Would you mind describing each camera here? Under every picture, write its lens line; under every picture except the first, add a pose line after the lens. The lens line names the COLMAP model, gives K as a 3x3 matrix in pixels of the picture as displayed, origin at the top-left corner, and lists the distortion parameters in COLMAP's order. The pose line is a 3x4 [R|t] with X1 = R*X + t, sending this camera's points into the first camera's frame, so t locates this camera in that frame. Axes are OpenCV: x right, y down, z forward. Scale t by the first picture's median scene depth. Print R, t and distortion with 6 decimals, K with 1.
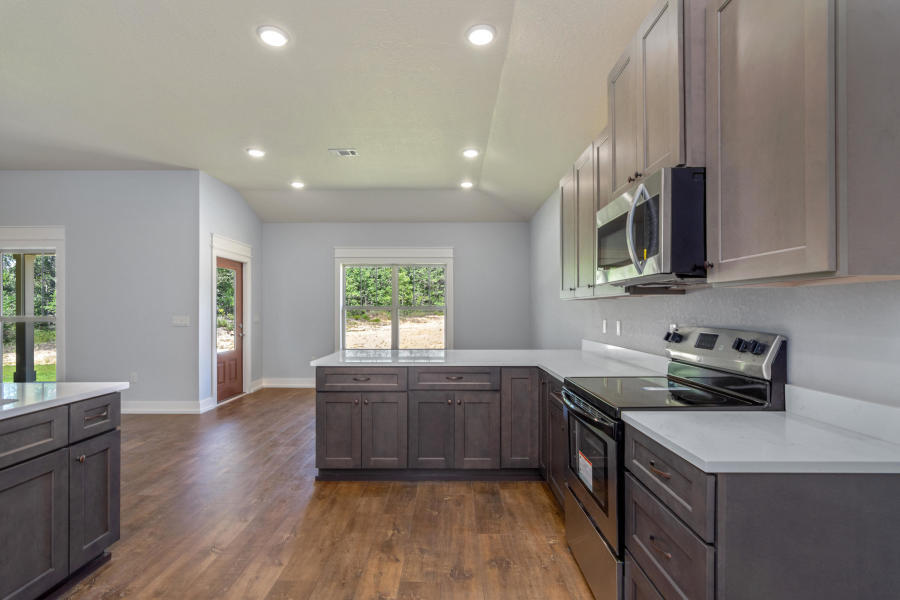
lens RADIAL K [[431.3, 0, 449.4], [0, 431.3, 310.2], [0, 0, 1]] dist [-0.008853, -0.000227]
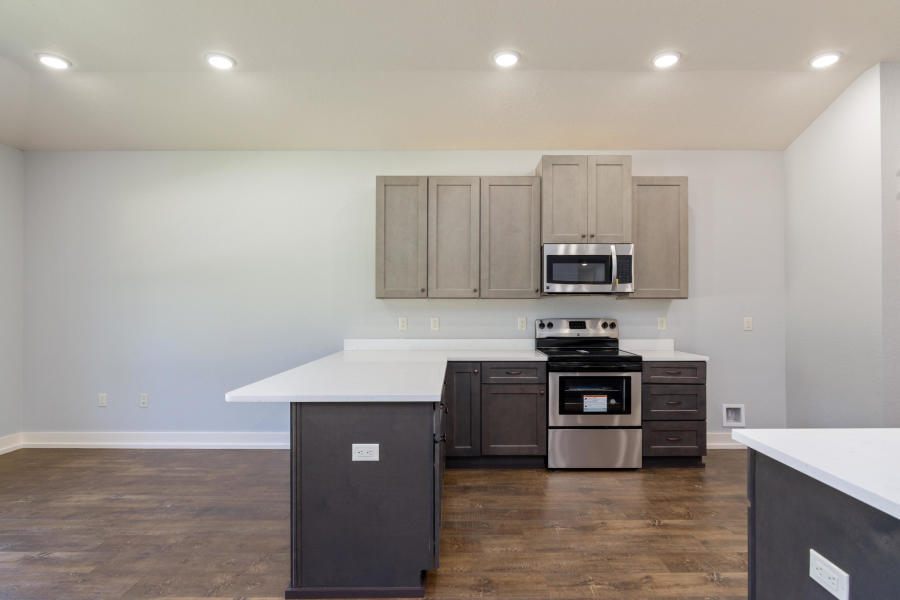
lens RADIAL K [[489.7, 0, 456.1], [0, 489.7, 305.3], [0, 0, 1]] dist [-0.001622, 0.000013]
pose [[-0.013964, 0.006674, 0.999880, -1.367234], [0.001334, 0.999977, -0.006656, -0.002255], [-0.999902, 0.001241, -0.013972, 1.334511]]
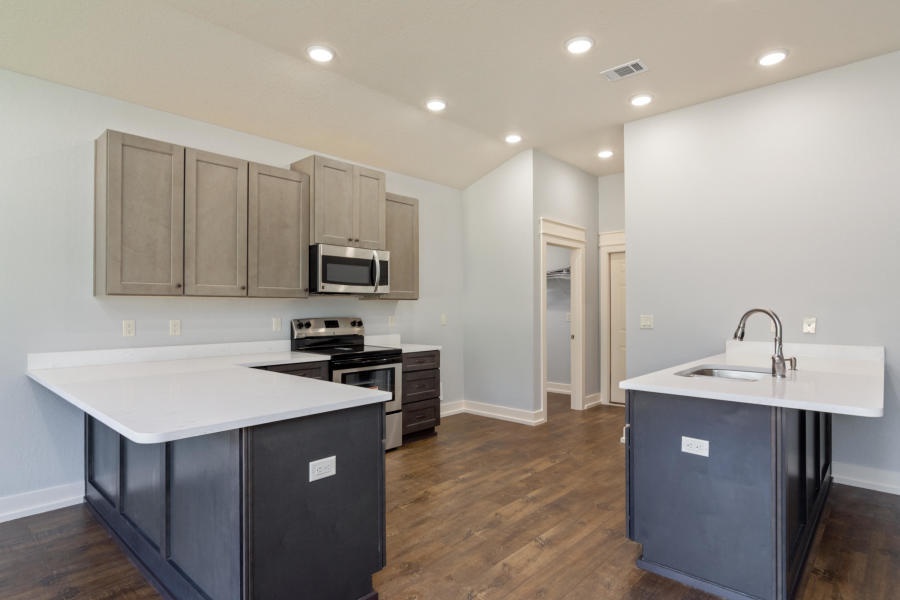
lens RADIAL K [[489.7, 0, 456.1], [0, 489.7, 305.3], [0, 0, 1]] dist [-0.001622, 0.000013]
pose [[-0.751490, 0.006586, 0.659712, -1.148932], [0.003786, 0.999977, -0.005670, -0.000415], [-0.659734, -0.001764, -0.751497, 1.981219]]
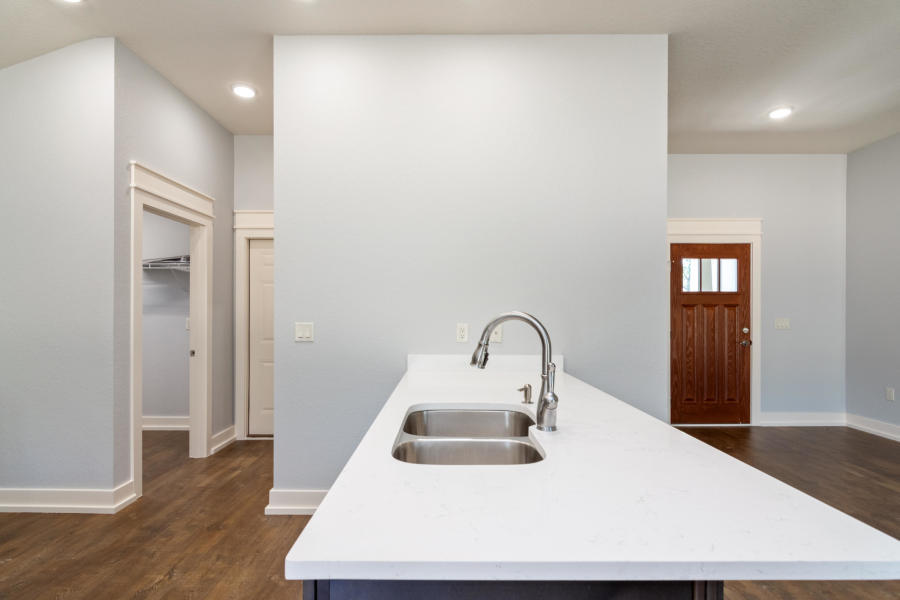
lens RADIAL K [[447.7, 0, 447.9], [0, 447.7, 310.4], [0, 0, 1]] dist [-0.013524, -0.000013]
pose [[-0.999987, -0.000451, -0.005018, -0.818948], [-0.000445, 0.999999, -0.001225, -0.000353], [0.005018, -0.001223, -0.999987, 1.241783]]
